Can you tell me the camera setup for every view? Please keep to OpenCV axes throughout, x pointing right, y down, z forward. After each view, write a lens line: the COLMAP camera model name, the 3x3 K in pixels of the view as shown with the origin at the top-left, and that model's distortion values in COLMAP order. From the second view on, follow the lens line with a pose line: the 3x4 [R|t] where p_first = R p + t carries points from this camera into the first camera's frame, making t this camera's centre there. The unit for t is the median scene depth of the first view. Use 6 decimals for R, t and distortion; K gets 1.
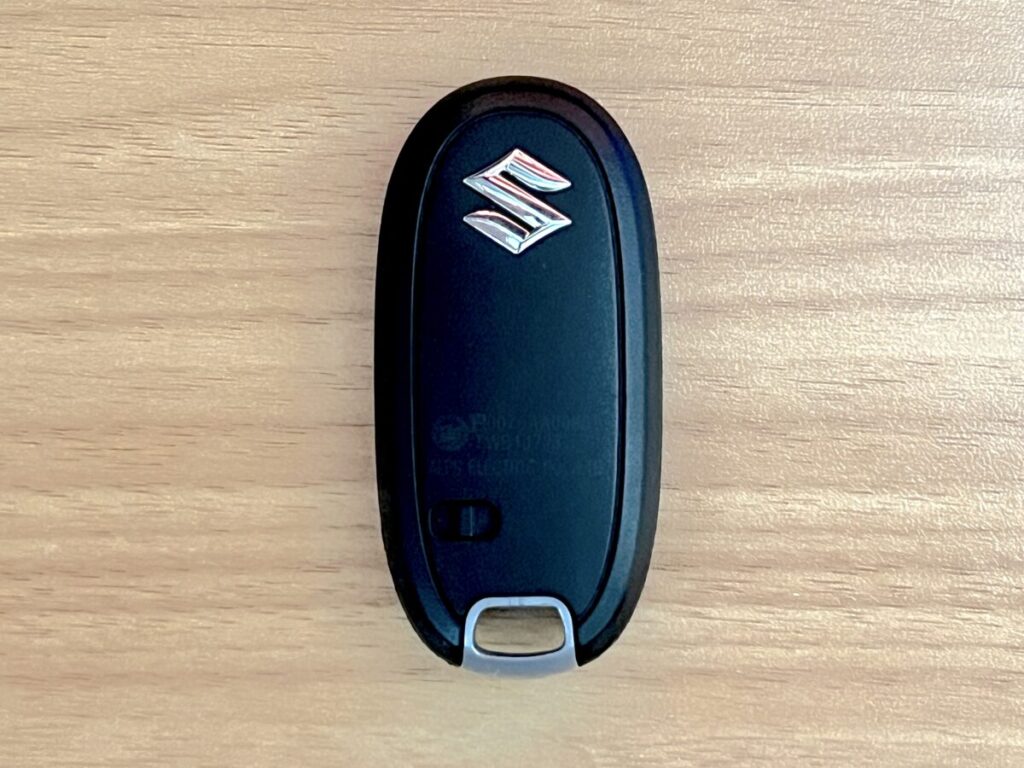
lens RADIAL K [[2338.4, 0, 513.2], [0, 2338.4, 381.7], [0, 0, 1]] dist [0.152171, 0.000000]
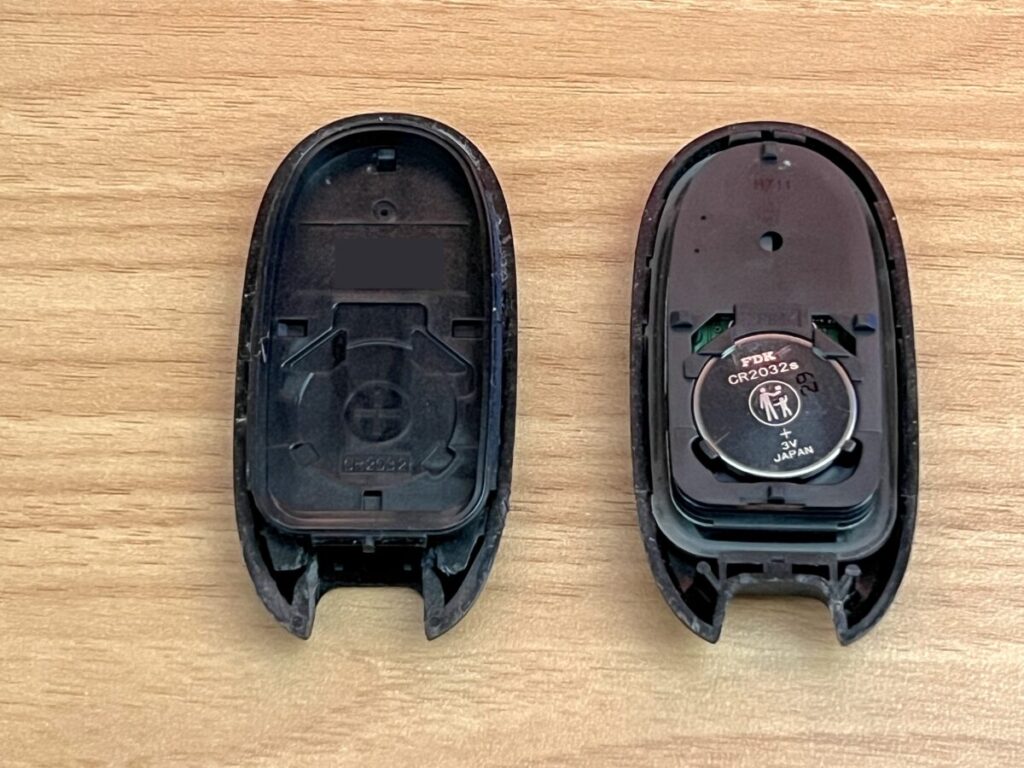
lens RADIAL K [[2338.4, 0, 514.3], [0, 2338.4, 379.7], [0, 0, 1]] dist [0.152171, 0.000000]
pose [[0.999970, 0.003192, -0.007021, 0.095980], [-0.005657, 0.922379, -0.386244, 0.421304], [0.005243, 0.386272, 0.922370, 0.062552]]
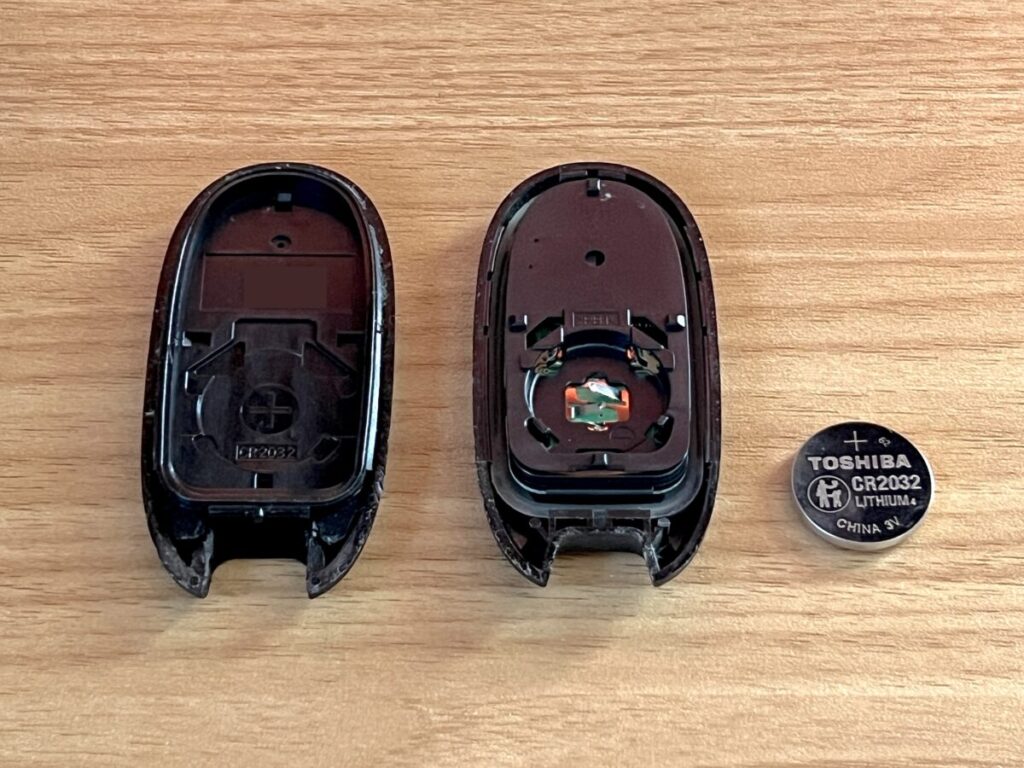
lens RADIAL K [[2338.4, 0, 511.5], [0, 2338.4, 383.0], [0, 0, 1]] dist [0.152171, 0.000000]
pose [[0.999519, -0.018069, 0.025209, 0.046705], [0.028105, 0.871391, -0.489784, 0.552066], [-0.013117, 0.490257, 0.871479, -0.009738]]
